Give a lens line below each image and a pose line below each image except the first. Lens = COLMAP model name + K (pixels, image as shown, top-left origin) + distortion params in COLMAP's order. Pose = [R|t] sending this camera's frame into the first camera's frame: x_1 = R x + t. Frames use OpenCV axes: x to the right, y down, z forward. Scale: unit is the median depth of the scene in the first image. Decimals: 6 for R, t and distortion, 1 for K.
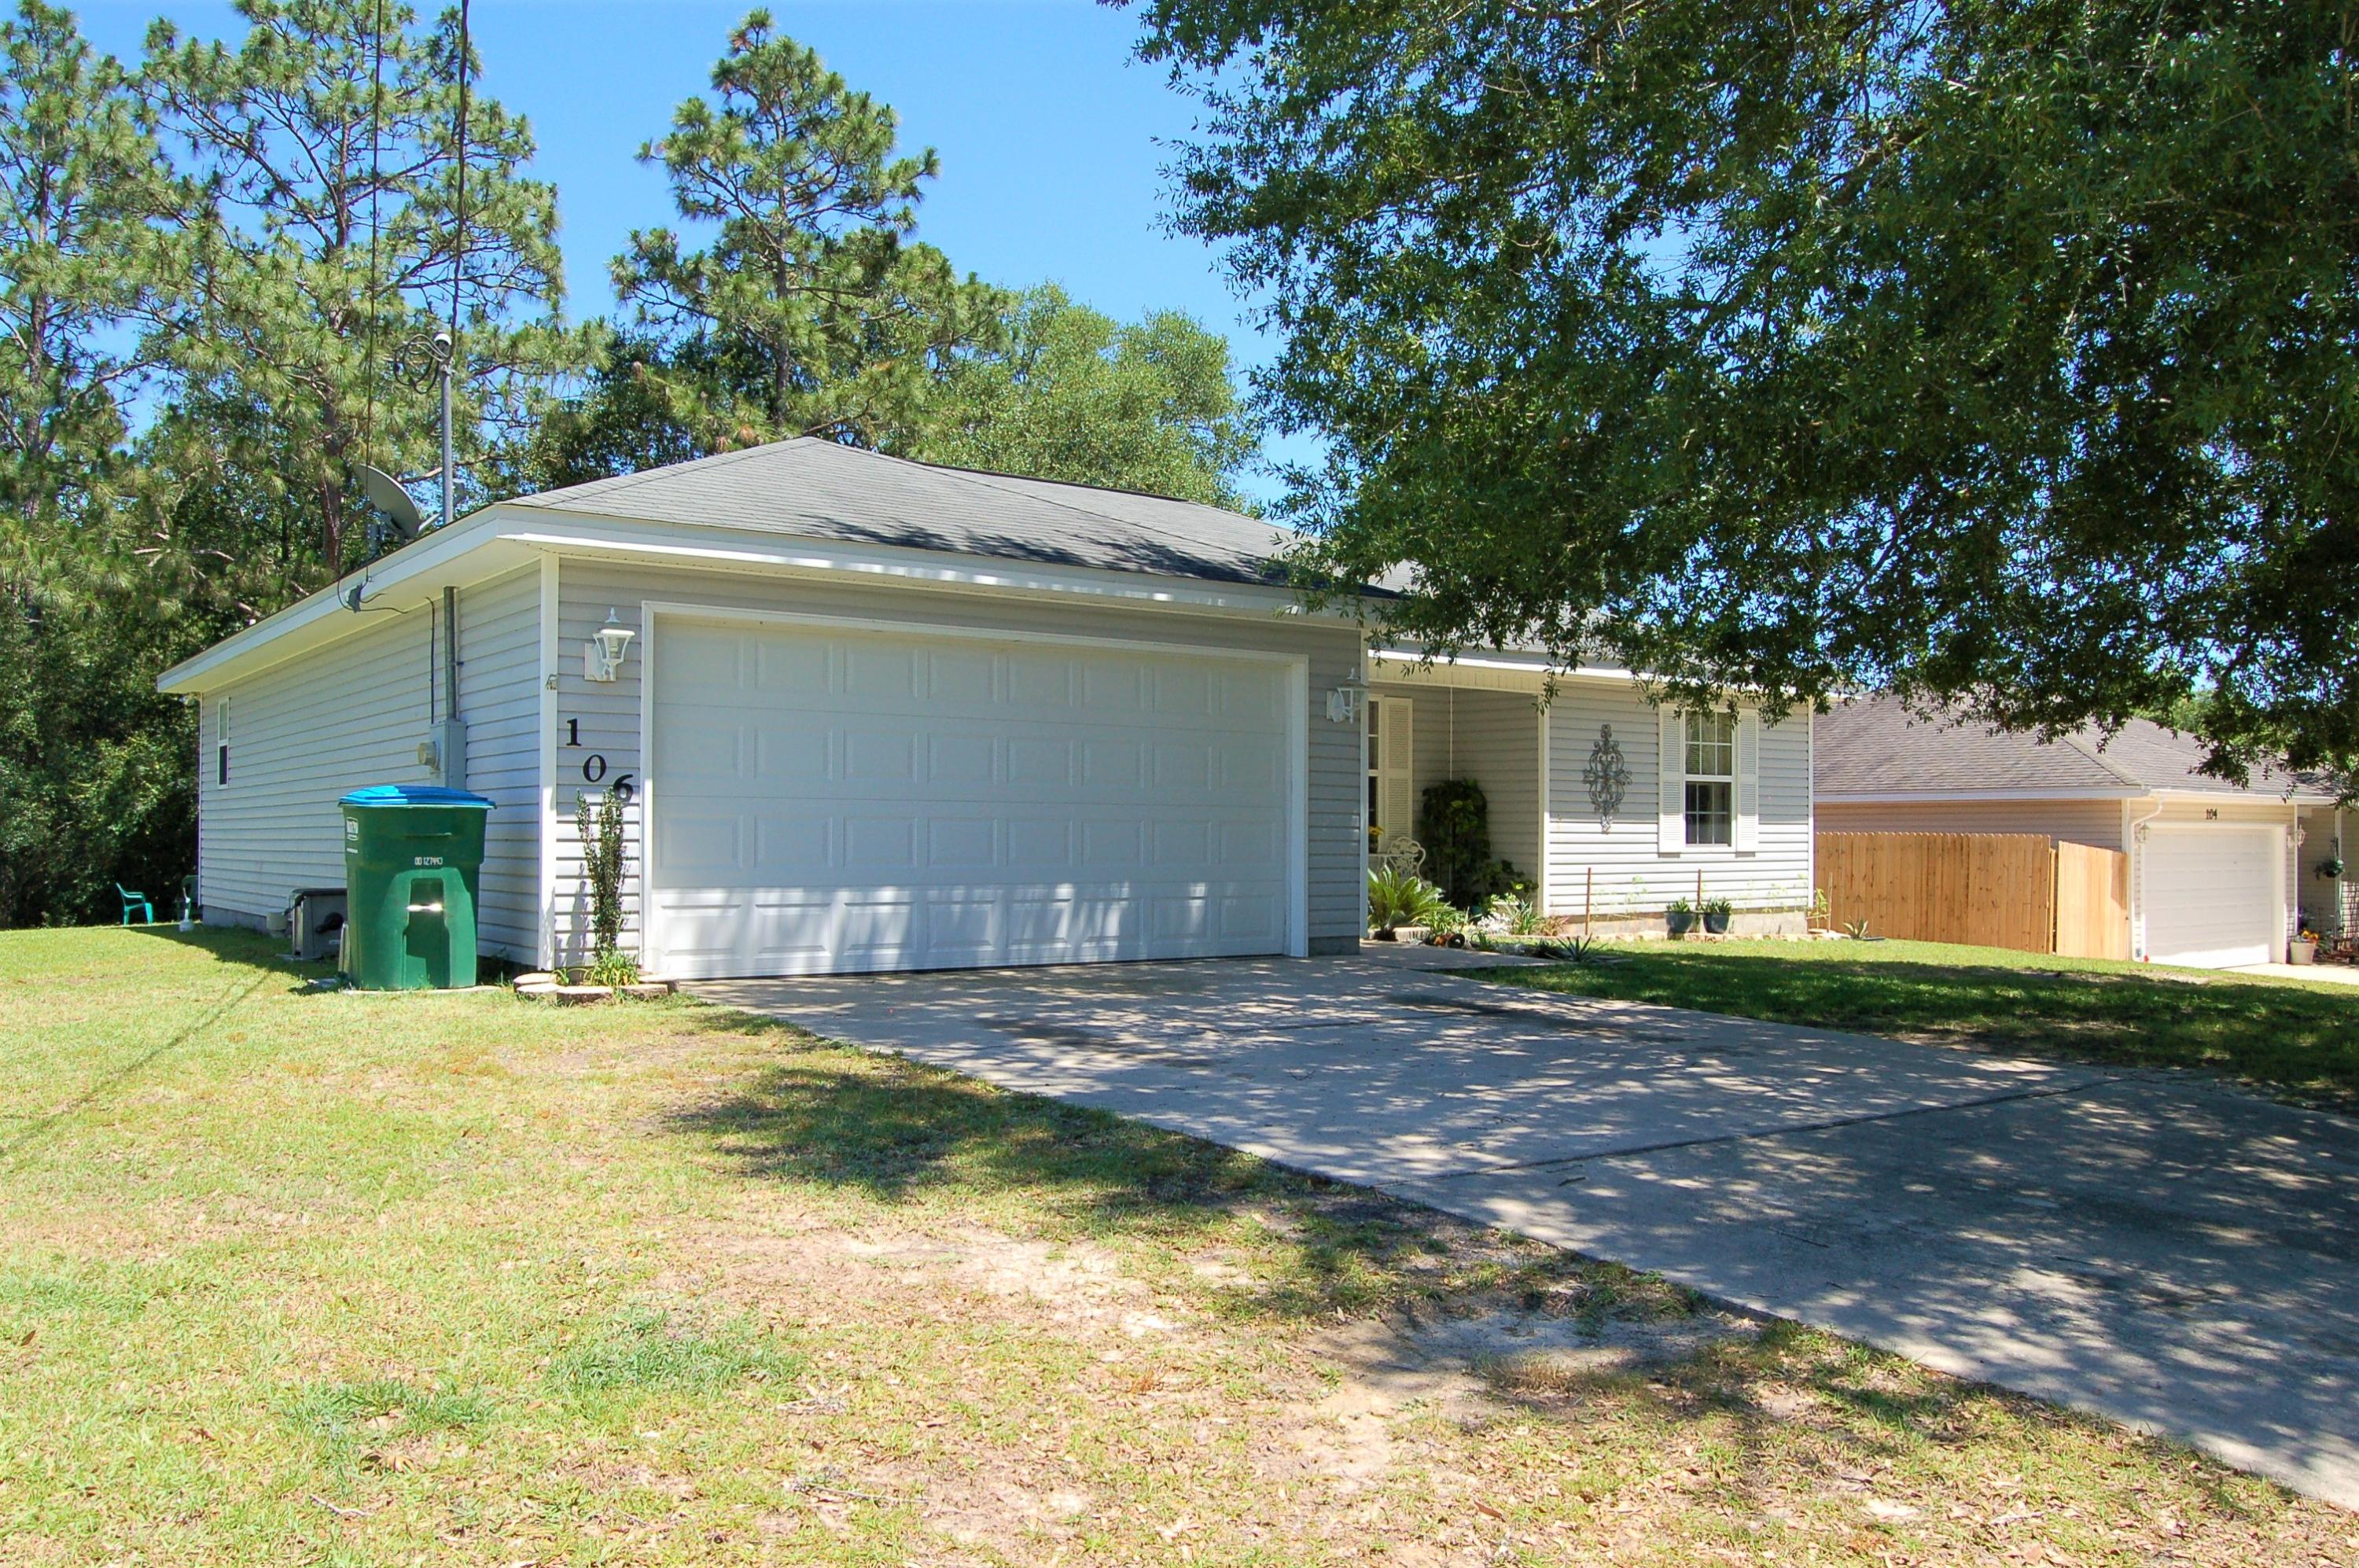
lens RADIAL K [[1852.9, 0, 1185.4], [0, 1852.9, 777.6], [0, 0, 1]] dist [-0.098879, 0.045045]
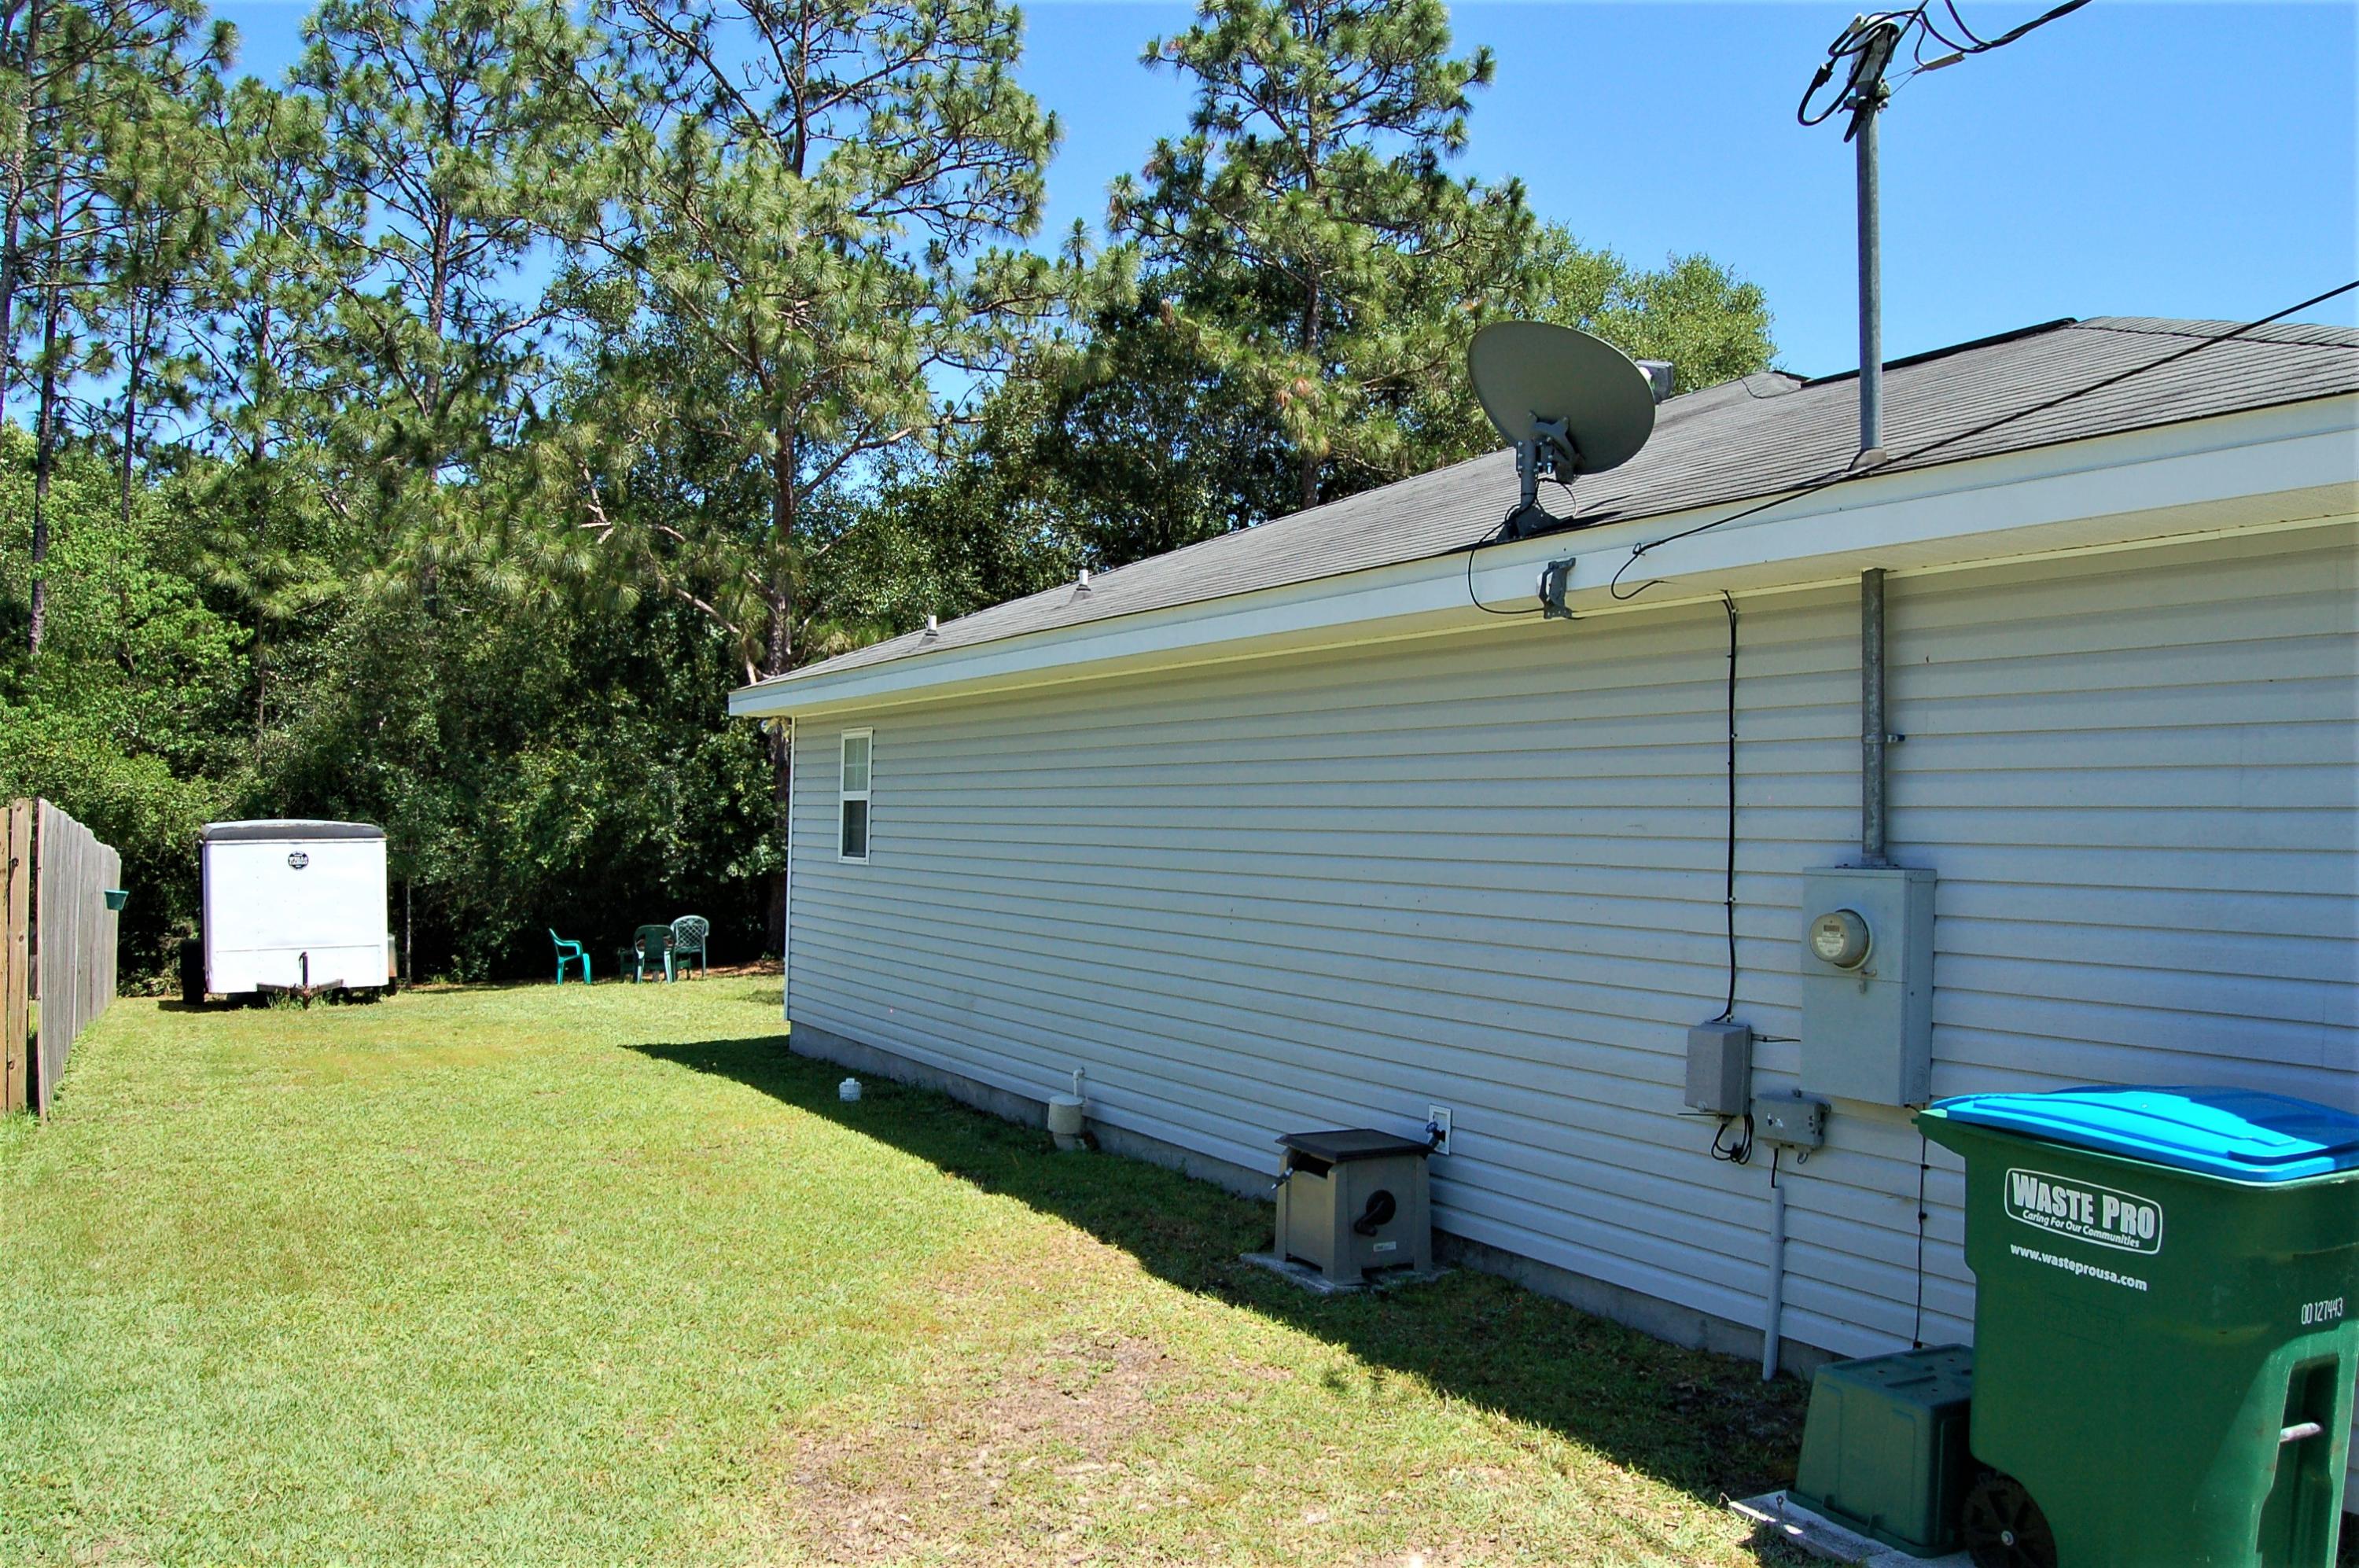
lens RADIAL K [[1852.9, 0, 1183.9], [0, 1852.9, 783.7], [0, 0, 1]] dist [-0.098879, 0.045045]
pose [[0.991816, 0.019823, -0.126124, -0.180298], [-0.018940, 0.999787, 0.008193, -0.018113], [0.126259, -0.005737, 0.991981, 0.182387]]
